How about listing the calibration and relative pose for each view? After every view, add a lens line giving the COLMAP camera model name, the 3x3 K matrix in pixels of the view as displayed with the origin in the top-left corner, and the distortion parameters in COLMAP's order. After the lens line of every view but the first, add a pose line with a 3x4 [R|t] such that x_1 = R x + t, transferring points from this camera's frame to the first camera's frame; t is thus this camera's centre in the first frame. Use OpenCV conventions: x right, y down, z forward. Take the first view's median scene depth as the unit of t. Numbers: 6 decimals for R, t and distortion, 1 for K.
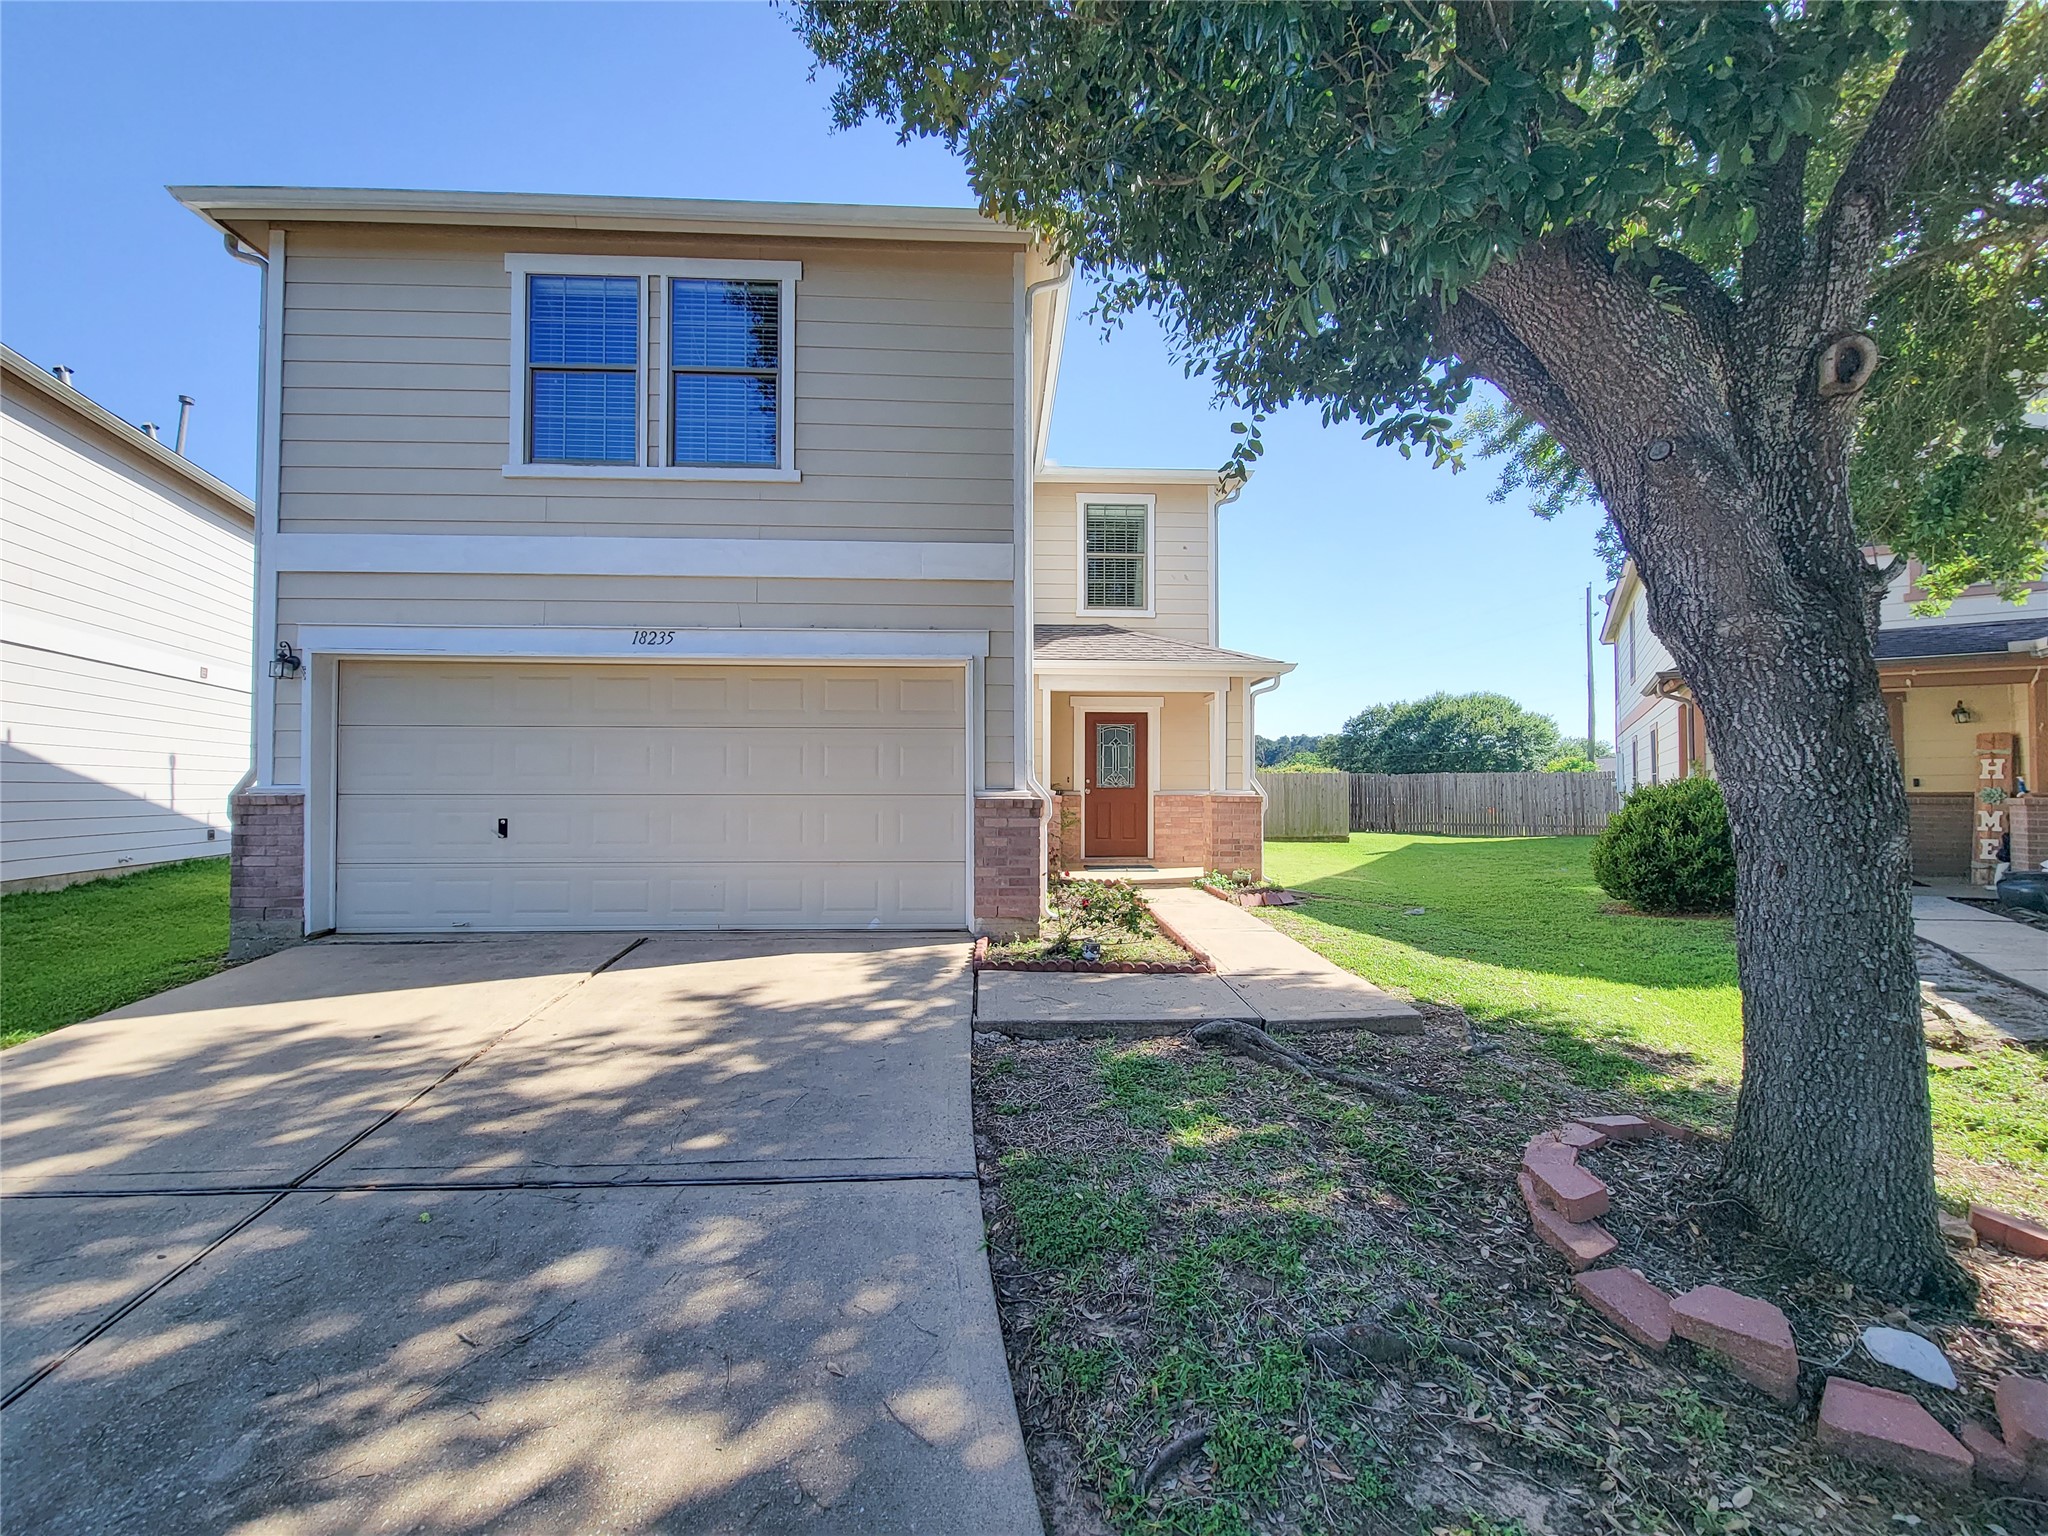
lens RADIAL K [[860.8, 0, 1013.1], [0, 860.8, 771.8], [0, 0, 1]] dist [-0.001164, -0.000976]
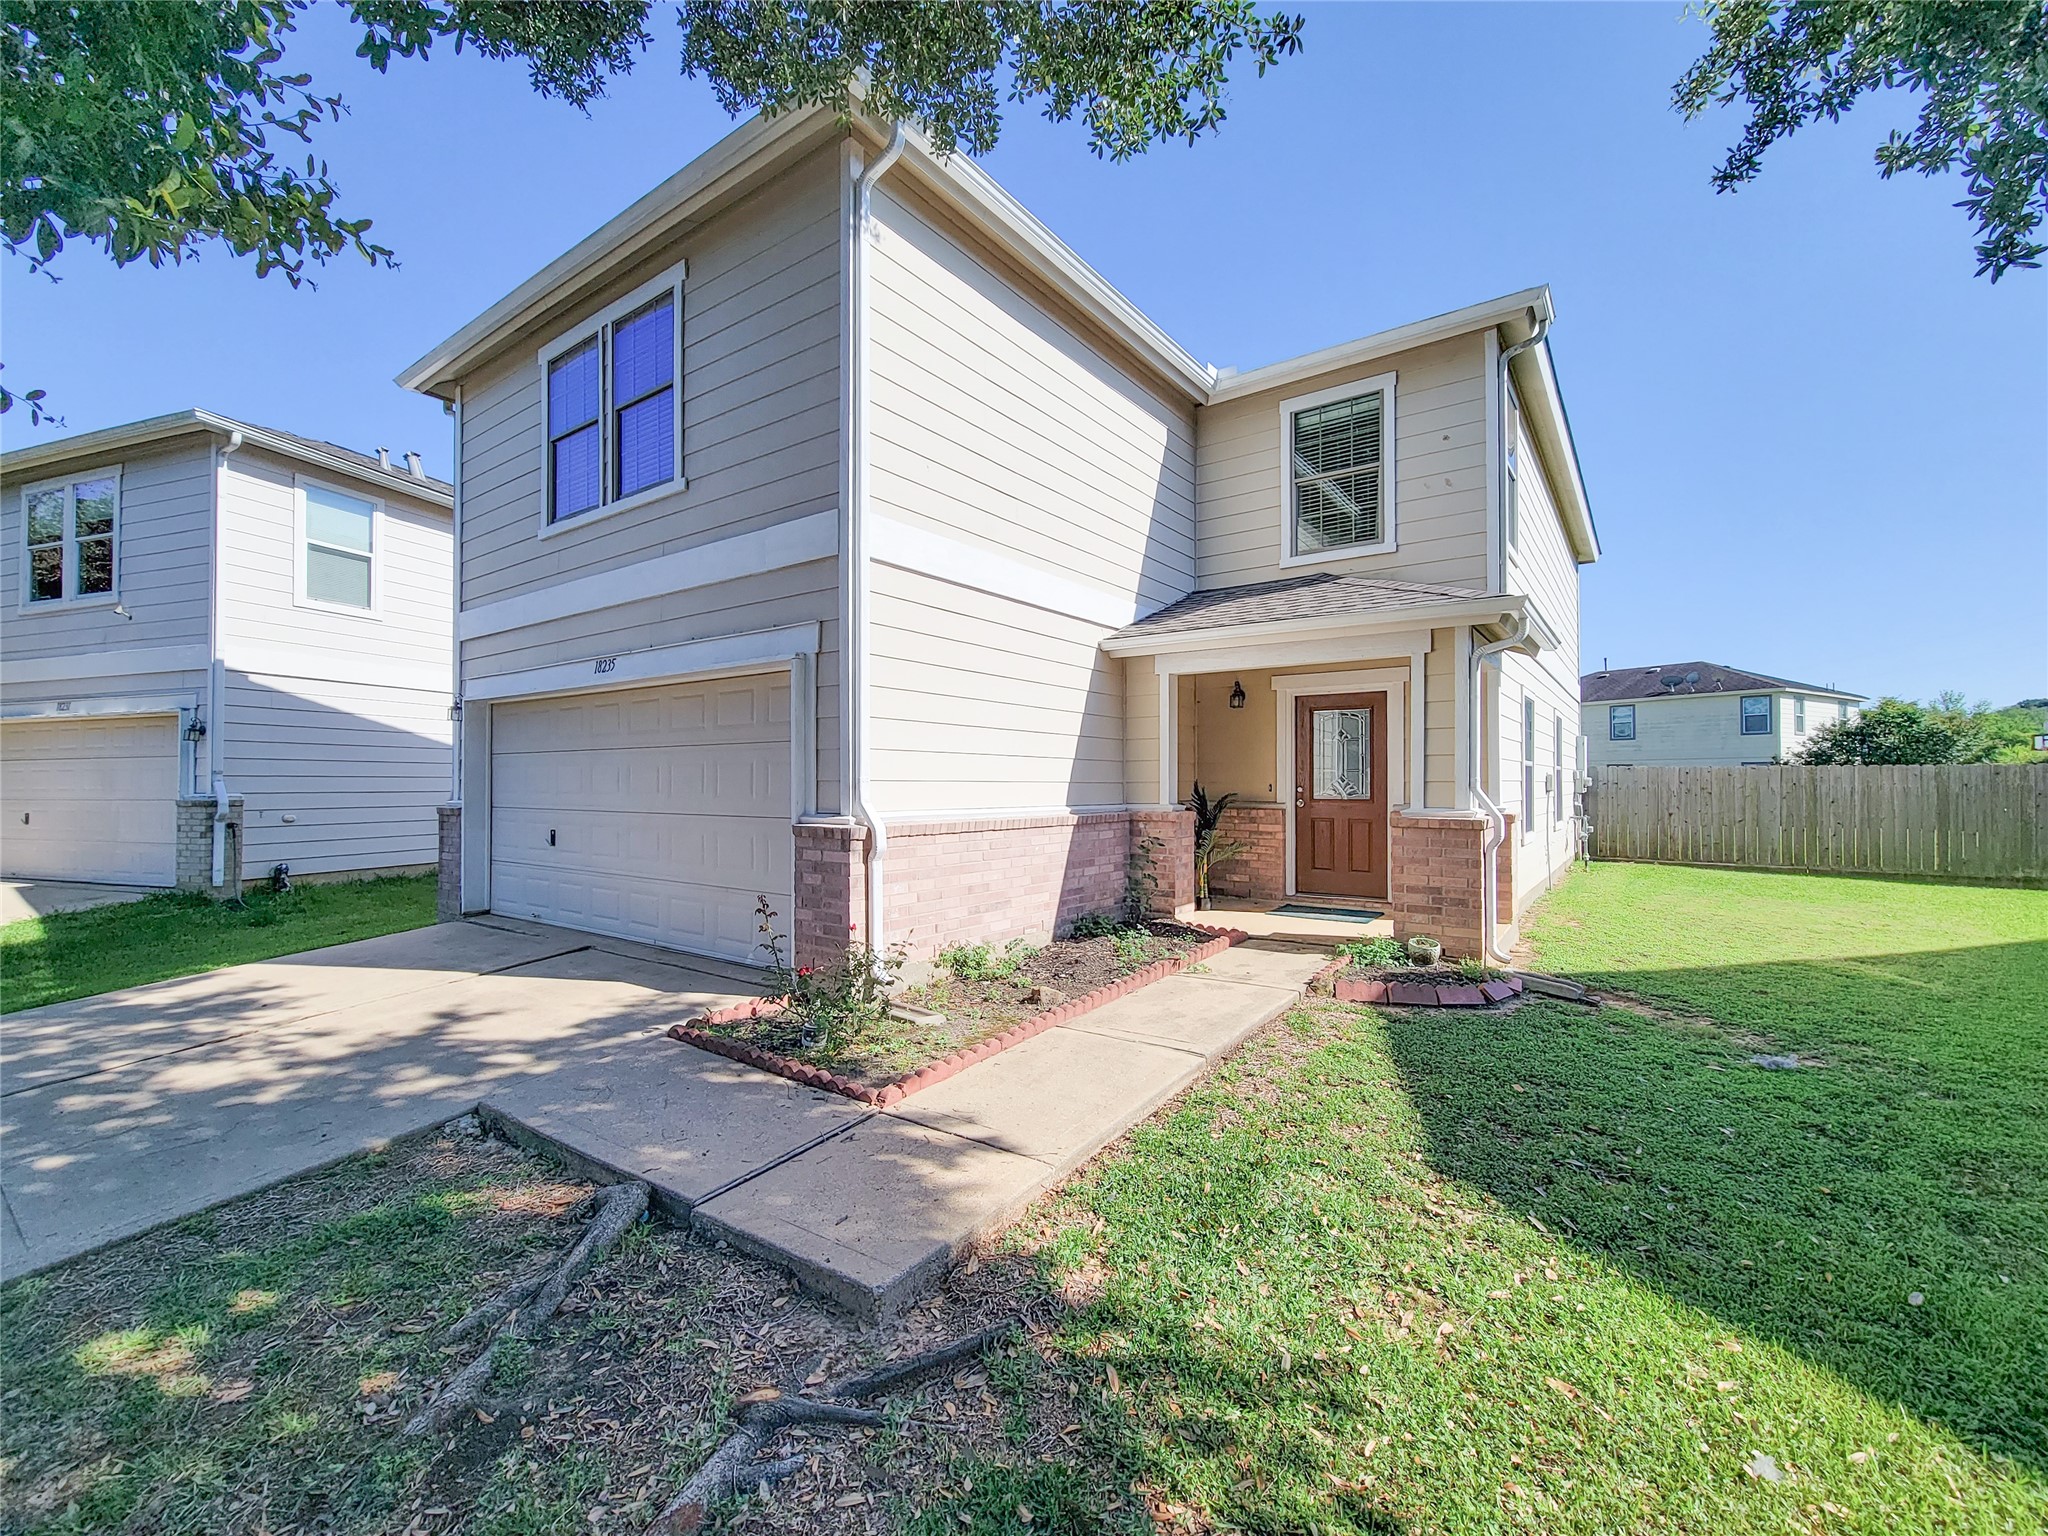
lens RADIAL K [[860.8, 0, 1013.1], [0, 860.8, 771.8], [0, 0, 1]] dist [-0.001164, -0.000976]
pose [[0.772529, -0.008529, -0.634923, 0.650295], [0.015319, 0.999869, 0.005207, -0.021764], [0.634795, -0.013749, 0.772558, 0.493166]]
